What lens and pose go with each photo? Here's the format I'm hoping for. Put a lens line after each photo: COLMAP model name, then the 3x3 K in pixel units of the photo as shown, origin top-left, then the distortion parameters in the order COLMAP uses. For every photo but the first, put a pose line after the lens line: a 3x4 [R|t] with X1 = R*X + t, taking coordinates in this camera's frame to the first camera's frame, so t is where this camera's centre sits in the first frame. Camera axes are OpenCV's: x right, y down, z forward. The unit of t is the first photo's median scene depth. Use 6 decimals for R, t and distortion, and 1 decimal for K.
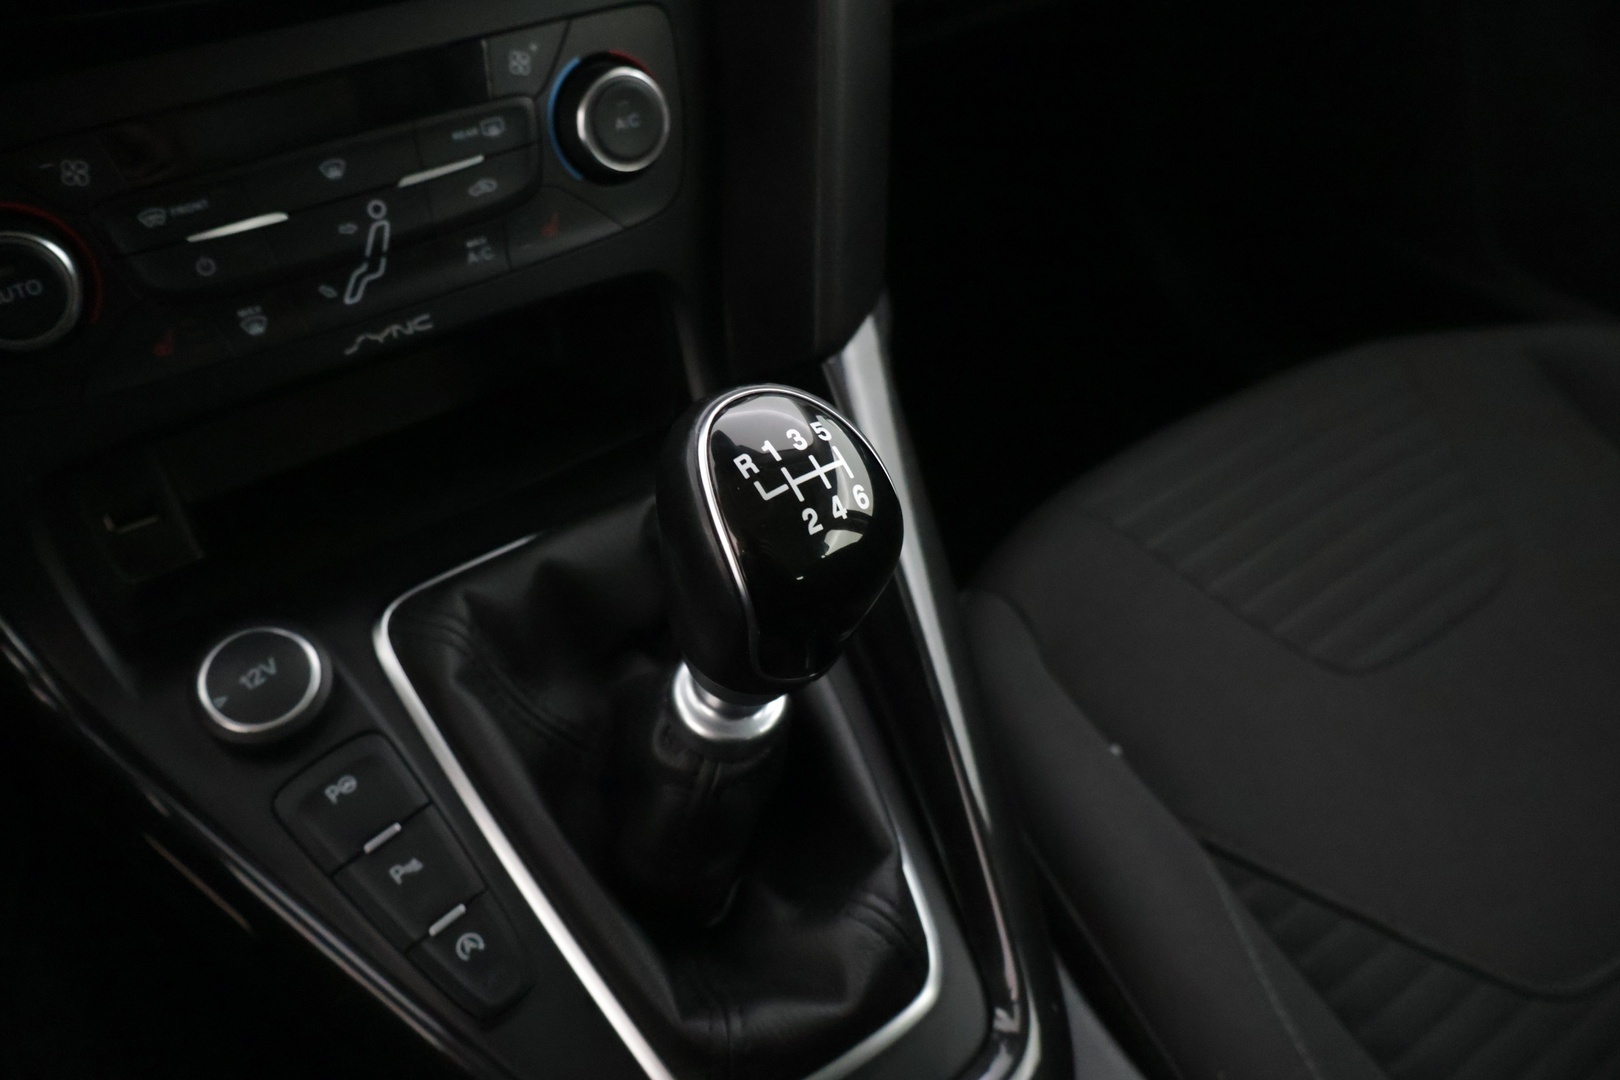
lens RADIAL K [[1348.9, 0, 800.5], [0, 1348.9, 543.0], [0, 0, 1]] dist [-0.019375, 0.022791]
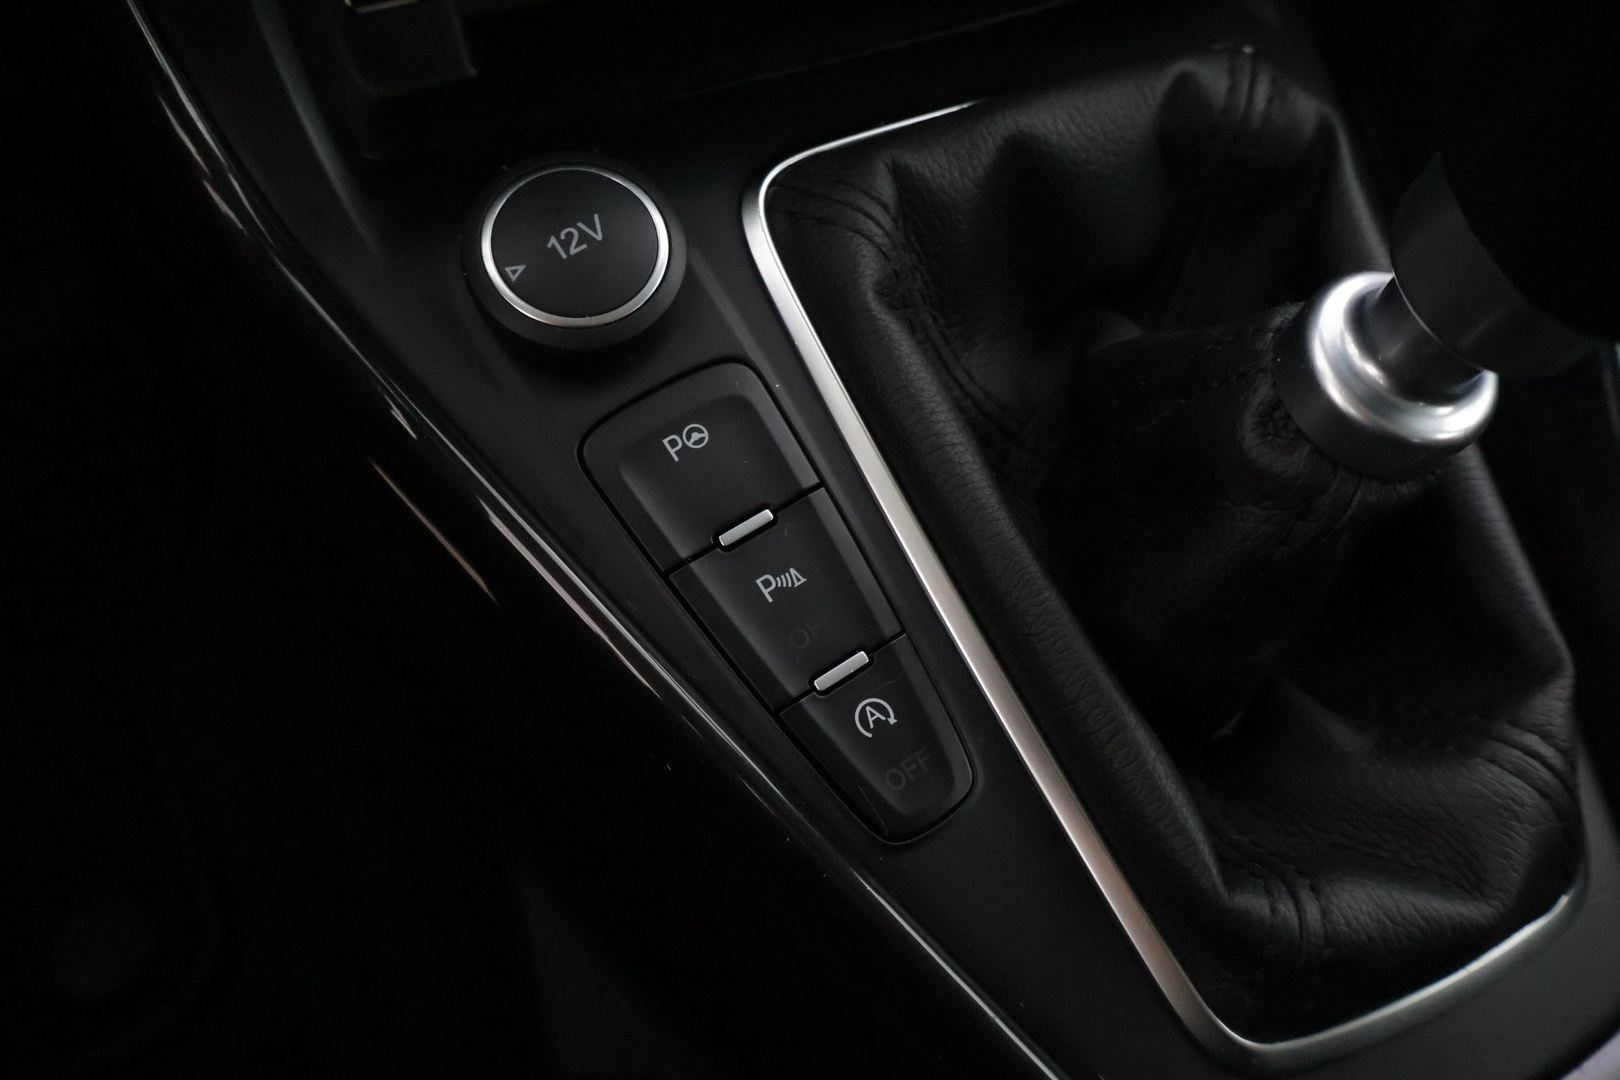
lens RADIAL K [[1348.9, 0, 797.9], [0, 1348.9, 546.9], [0, 0, 1]] dist [-0.019375, 0.022791]
pose [[0.986369, 0.141625, -0.083779, -0.232950], [-0.125540, 0.976842, 0.173263, 0.116783], [0.106377, -0.160383, 0.981306, 0.388683]]
